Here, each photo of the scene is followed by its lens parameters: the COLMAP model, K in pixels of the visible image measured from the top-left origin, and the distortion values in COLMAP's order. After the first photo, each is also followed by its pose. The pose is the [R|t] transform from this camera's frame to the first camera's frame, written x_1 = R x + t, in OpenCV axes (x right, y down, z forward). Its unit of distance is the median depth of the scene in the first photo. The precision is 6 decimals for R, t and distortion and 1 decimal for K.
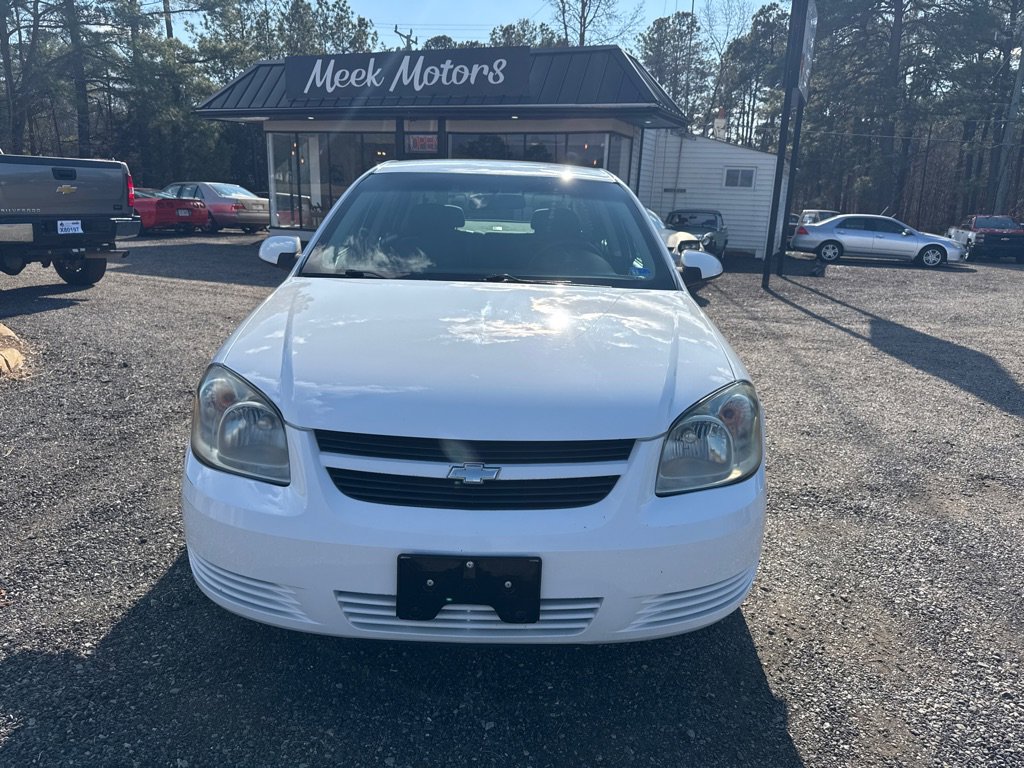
lens RADIAL K [[734.4, 0, 503.3], [0, 734.4, 404.9], [0, 0, 1]] dist [0.027493, -0.031870]
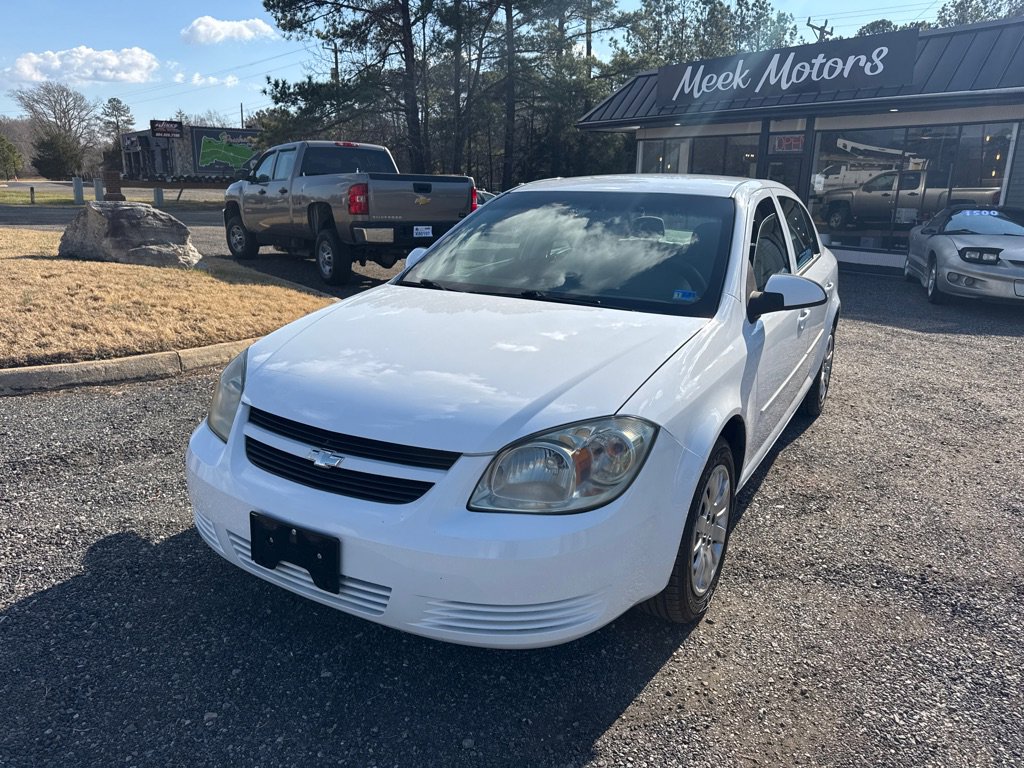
lens RADIAL K [[734.4, 0, 499.9], [0, 734.4, 398.8], [0, 0, 1]] dist [0.027493, -0.031870]
pose [[0.860448, 0.125465, -0.493850, 0.084818], [-0.130056, 0.991186, 0.025215, -0.007587], [0.492661, 0.042532, 0.869181, 0.010861]]
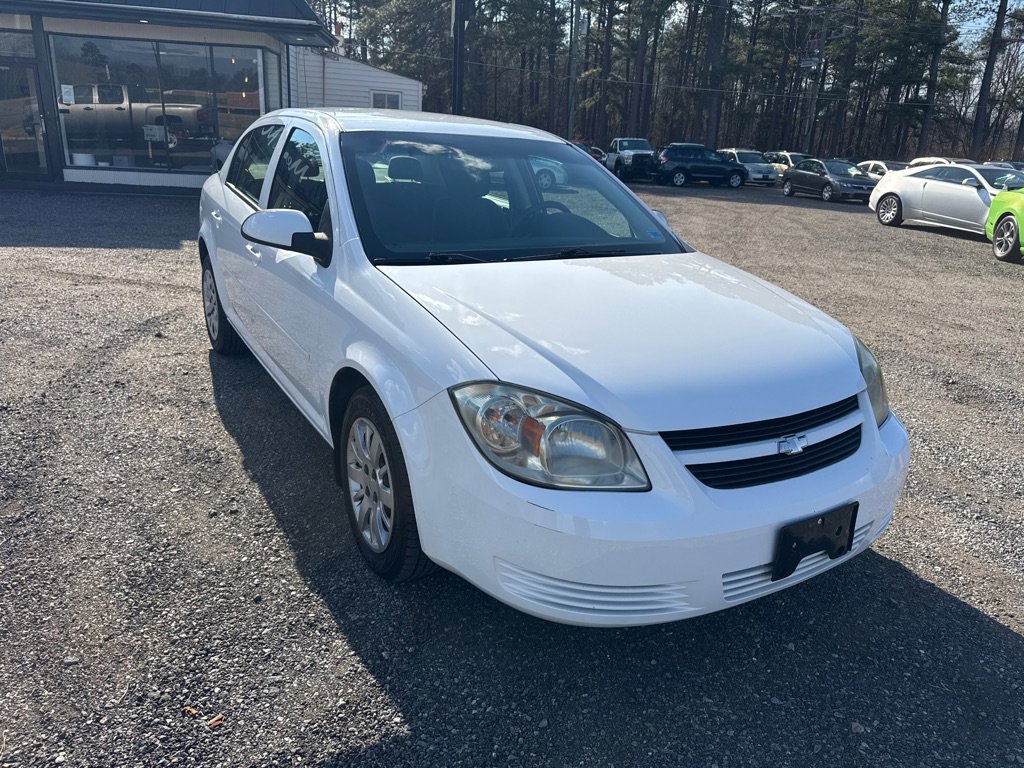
lens RADIAL K [[734.4, 0, 513.7], [0, 734.4, 396.5], [0, 0, 1]] dist [0.027493, -0.031870]
pose [[0.859525, -0.158024, 0.486050, -0.104715], [0.112041, 0.986127, 0.122478, -0.018613], [-0.498662, -0.050815, 0.865306, 0.024024]]
